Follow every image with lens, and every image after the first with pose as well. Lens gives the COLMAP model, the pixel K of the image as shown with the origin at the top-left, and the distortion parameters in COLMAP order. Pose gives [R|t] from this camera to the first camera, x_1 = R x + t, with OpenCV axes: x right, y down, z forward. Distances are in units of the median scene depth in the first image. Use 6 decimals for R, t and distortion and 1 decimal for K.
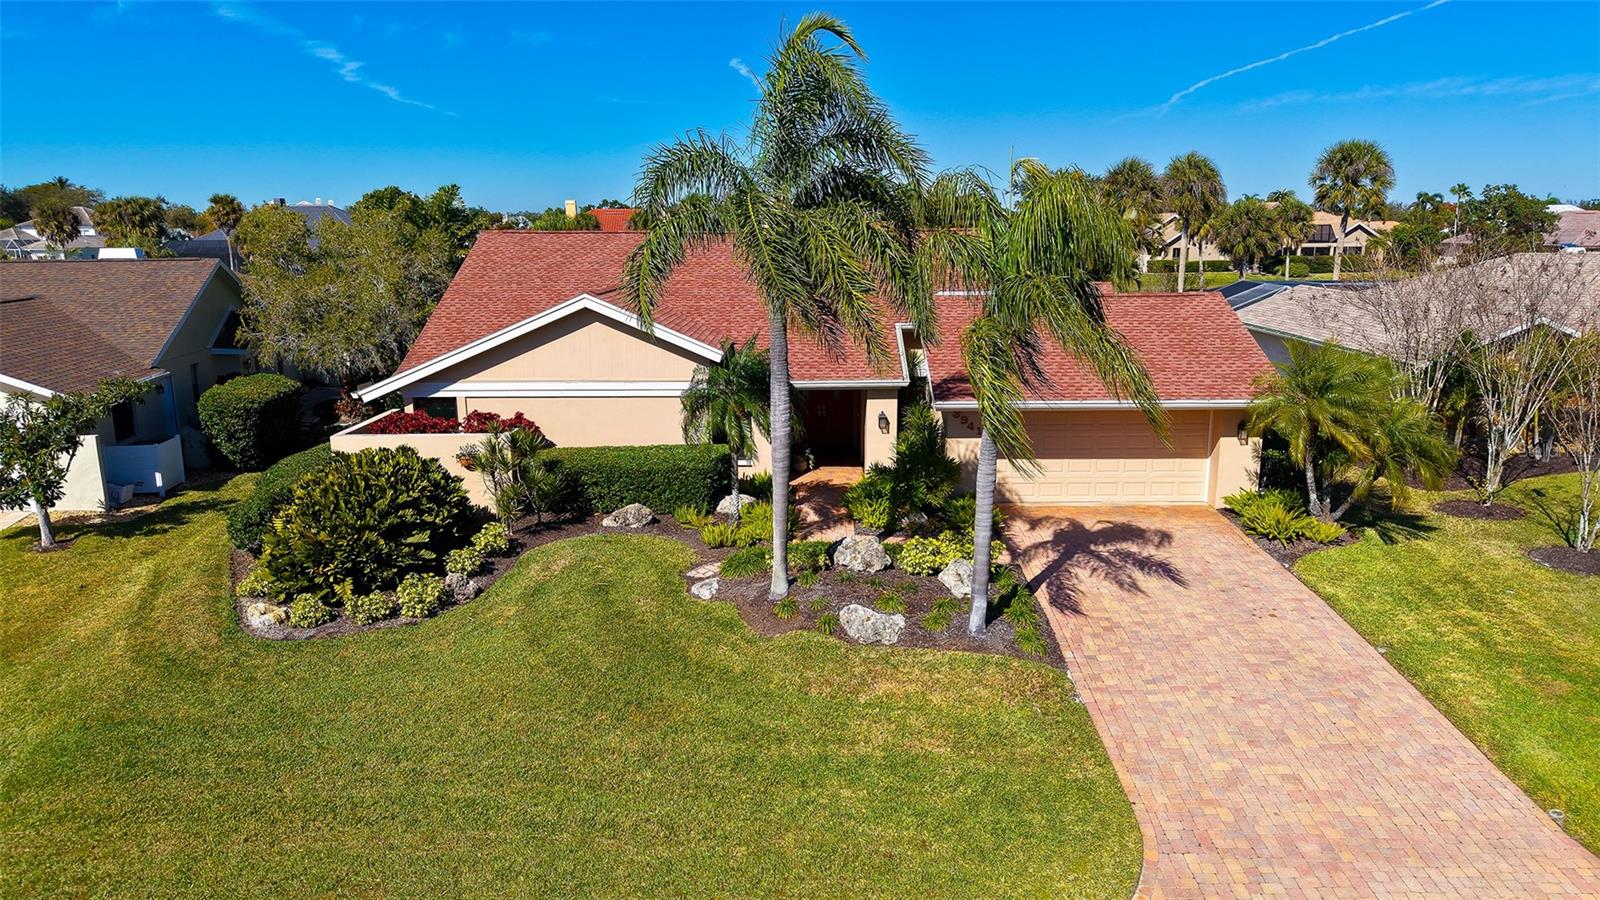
lens RADIAL K [[1117.9, 0, 800.0], [0, 1117.9, 450.0], [0, 0, 1]] dist [-0.000457, -0.001176]
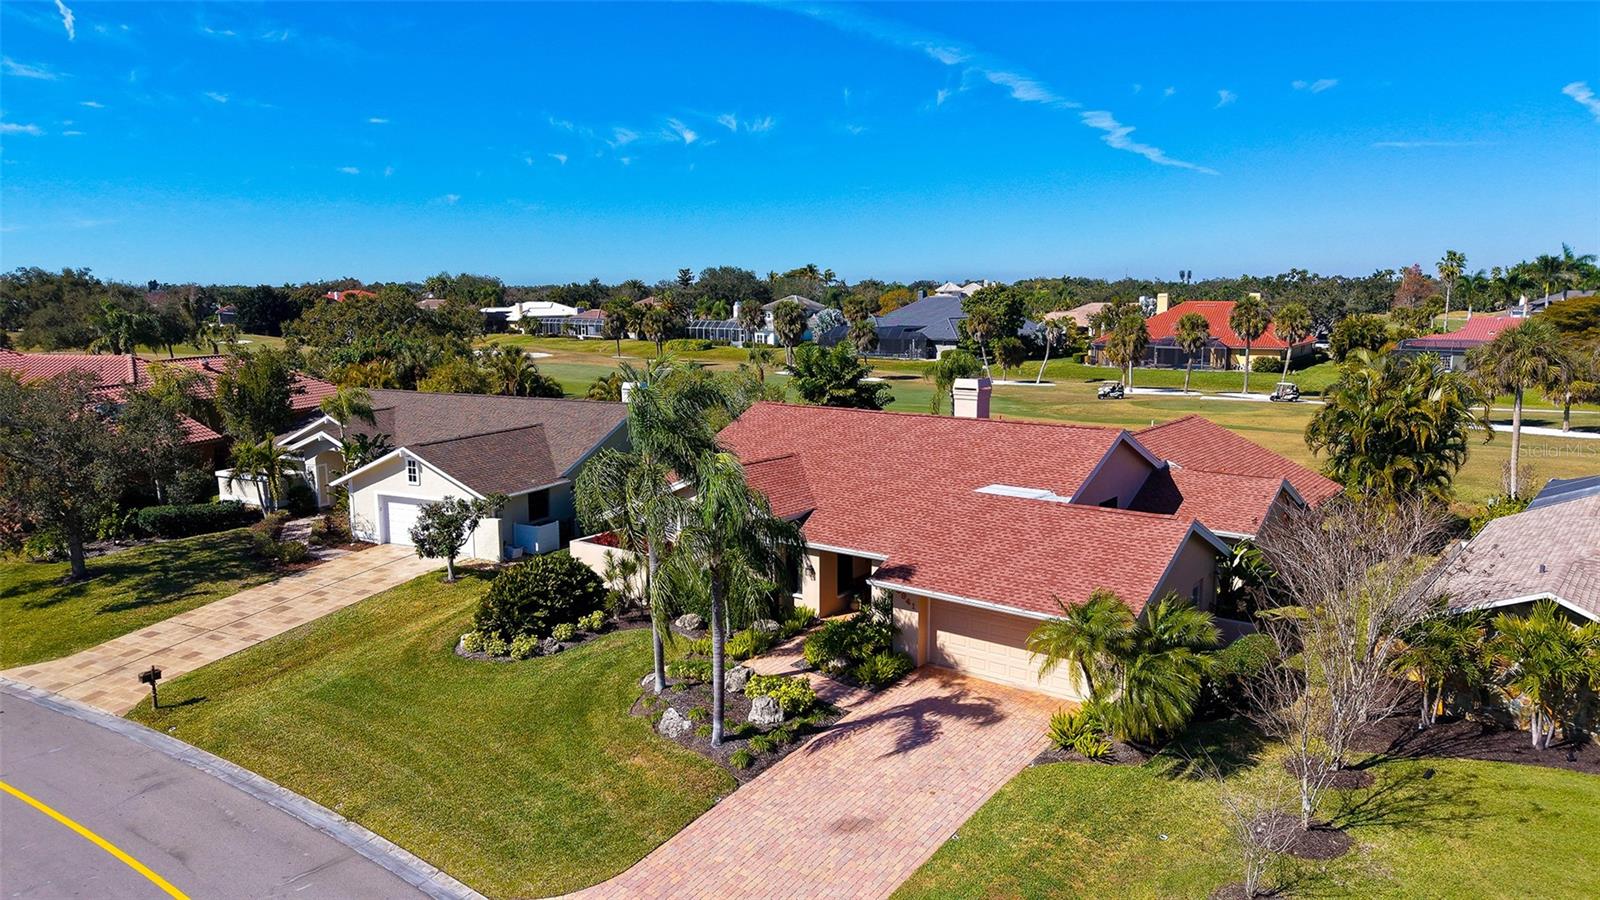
lens RADIAL K [[1117.9, 0, 800.0], [0, 1117.9, 450.0], [0, 0, 1]] dist [-0.000457, -0.001176]
pose [[0.791111, 0.096429, -0.604024, 0.869930], [-0.121493, 0.992592, -0.000662, -0.192574], [0.599485, 0.073909, 0.796966, -0.146055]]
